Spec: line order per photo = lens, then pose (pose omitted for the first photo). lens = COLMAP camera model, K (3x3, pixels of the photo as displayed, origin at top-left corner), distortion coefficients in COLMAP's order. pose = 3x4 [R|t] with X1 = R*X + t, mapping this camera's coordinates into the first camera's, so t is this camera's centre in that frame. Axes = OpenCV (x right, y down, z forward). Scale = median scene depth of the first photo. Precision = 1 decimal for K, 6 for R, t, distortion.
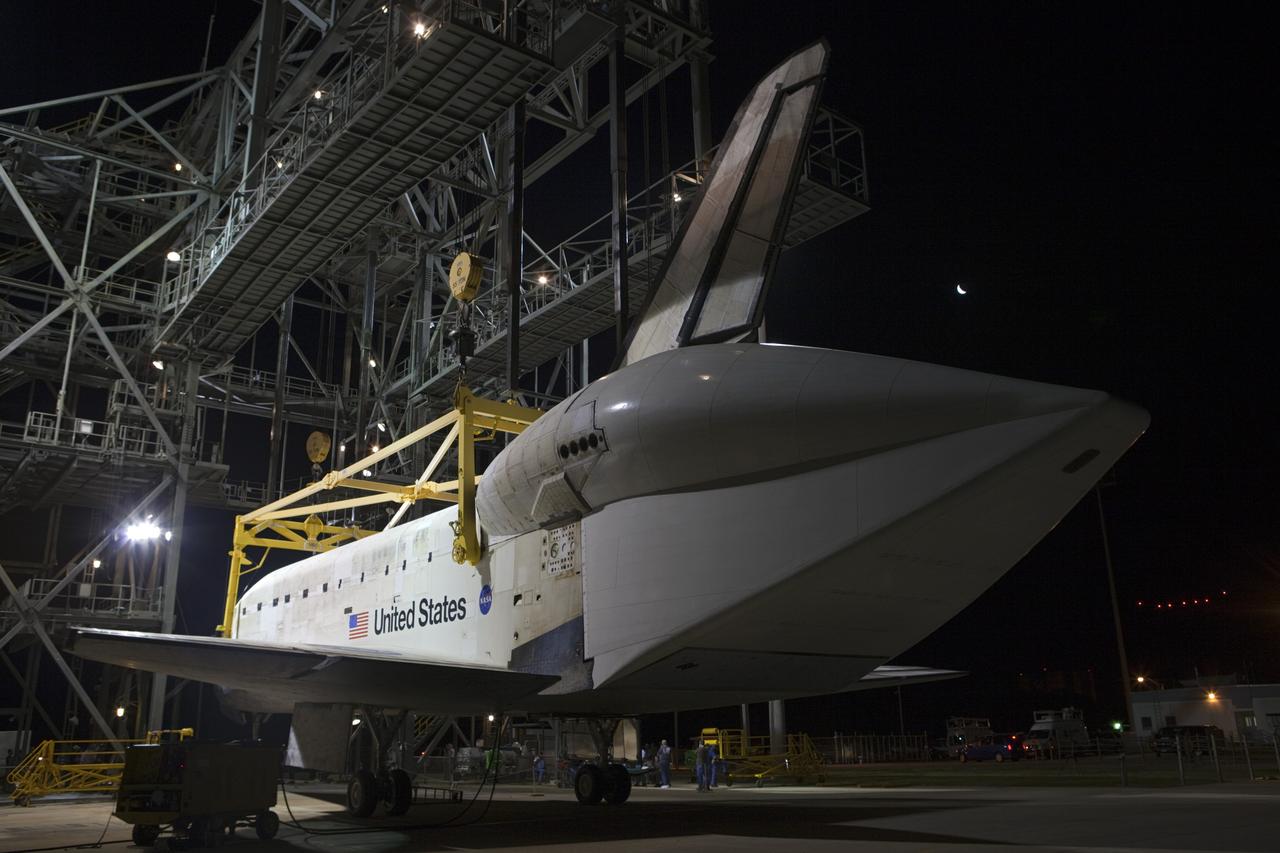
lens RADIAL K [[1010.7, 0, 663.1], [0, 1010.7, 478.8], [0, 0, 1]] dist [-0.012320, -0.000163]
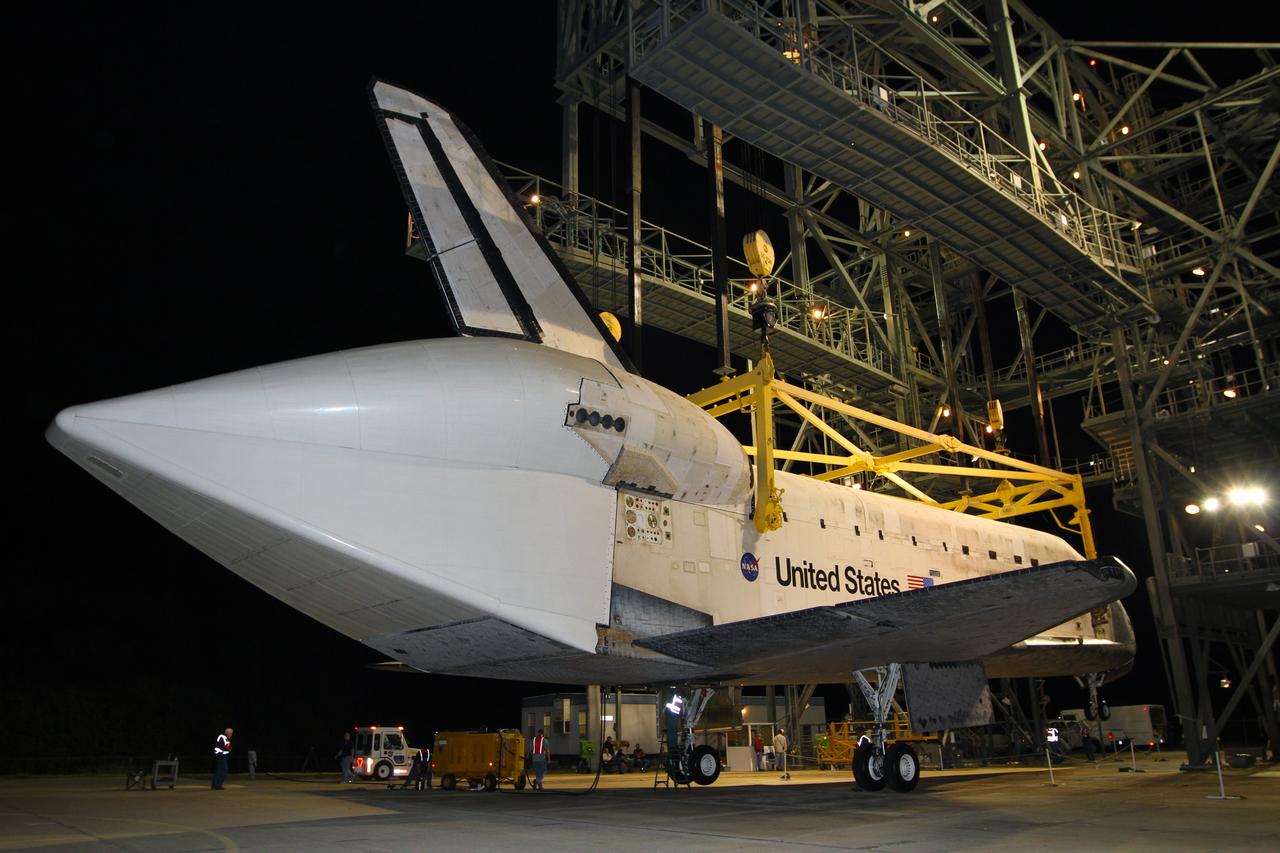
lens RADIAL K [[949.3, 0, 645.2], [0, 949.3, 405.0], [0, 0, 1]] dist [-0.036811, 0.001561]
pose [[-0.038147, 0.354280, 0.934361, -1.261854], [-0.197311, 0.913962, -0.354601, 0.373018], [-0.979598, -0.197887, 0.035039, 1.277117]]
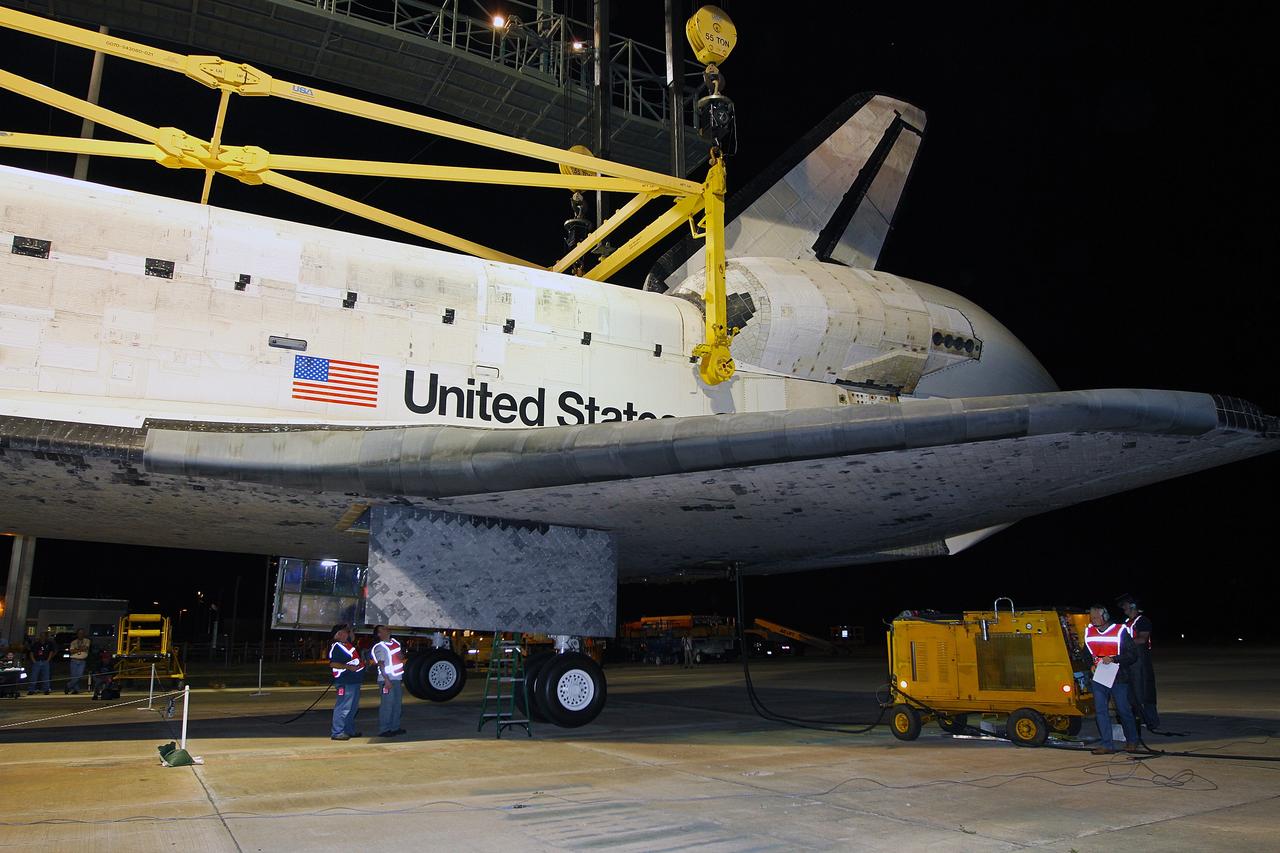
lens RADIAL K [[949.3, 0, 645.2], [0, 949.3, 405.0], [0, 0, 1]] dist [-0.036811, 0.001561]
pose [[0.180541, 0.251506, 0.950868, -0.898779], [-0.237614, 0.949272, -0.205968, 0.265256], [-0.954434, -0.188754, 0.231143, 0.848256]]
